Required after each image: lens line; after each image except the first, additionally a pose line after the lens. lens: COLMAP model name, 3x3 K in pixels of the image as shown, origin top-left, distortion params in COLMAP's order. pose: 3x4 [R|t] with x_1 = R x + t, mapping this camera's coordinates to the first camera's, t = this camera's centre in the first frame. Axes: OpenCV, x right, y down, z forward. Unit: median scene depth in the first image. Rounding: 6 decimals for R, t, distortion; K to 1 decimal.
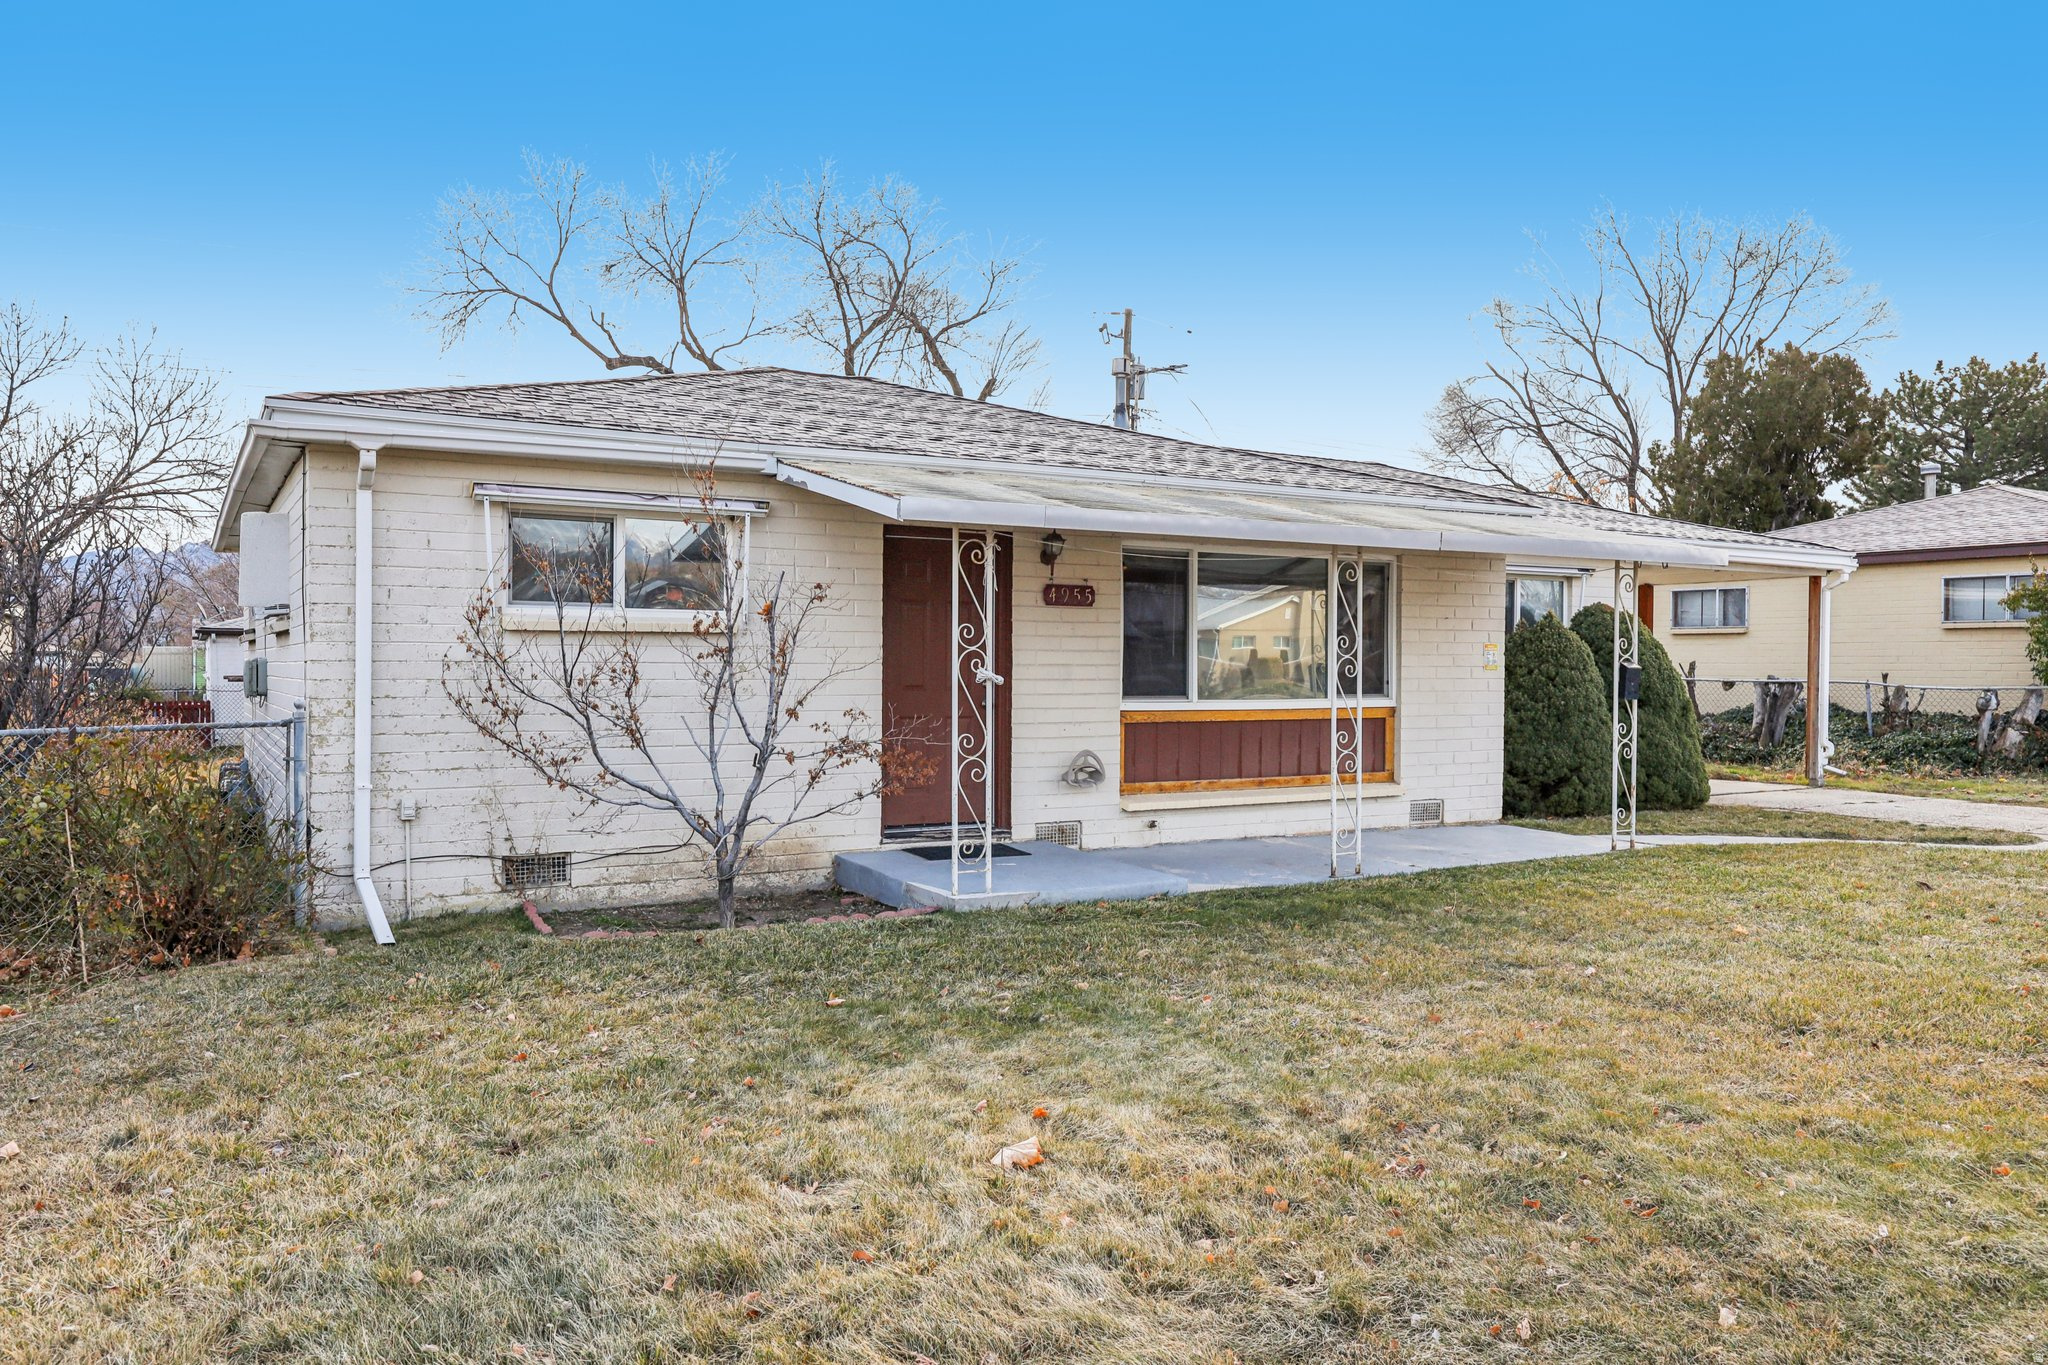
lens RADIAL K [[1475.2, 0, 1008.6], [0, 1475.2, 752.8], [0, 0, 1]] dist [-0.004689, 0.000308]
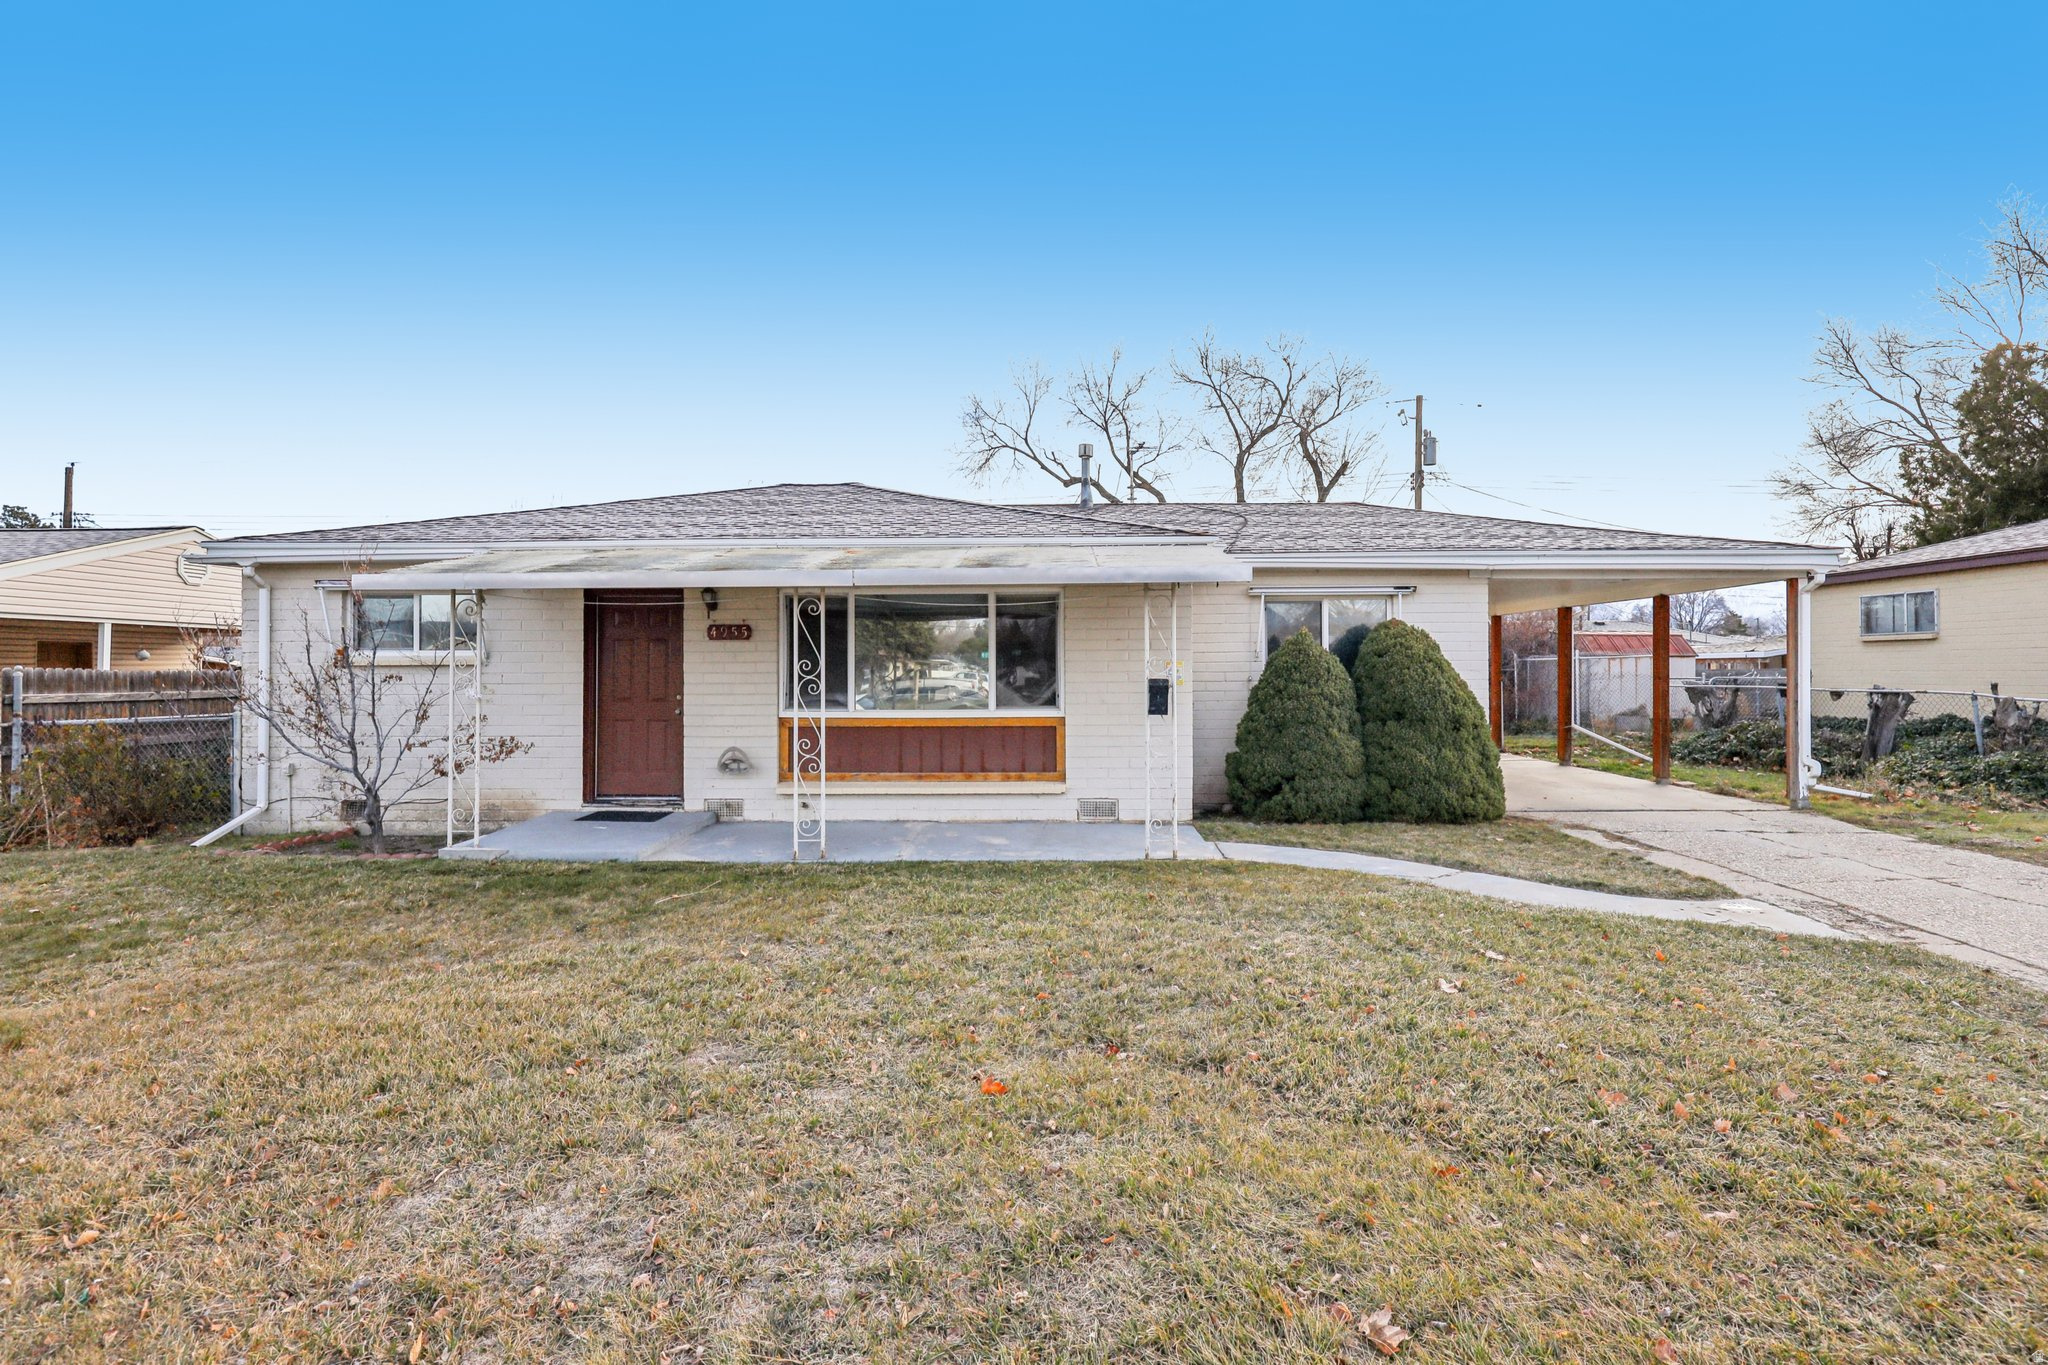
lens RADIAL K [[980.8, 0, 1020.2], [0, 980.8, 673.7], [0, 0, 1]] dist [-0.004556, 0.000209]
pose [[0.847523, -0.008397, -0.530692, 0.704293], [-0.024058, 0.998239, -0.054216, -0.024436], [0.530213, 0.058716, 0.845829, 0.355596]]
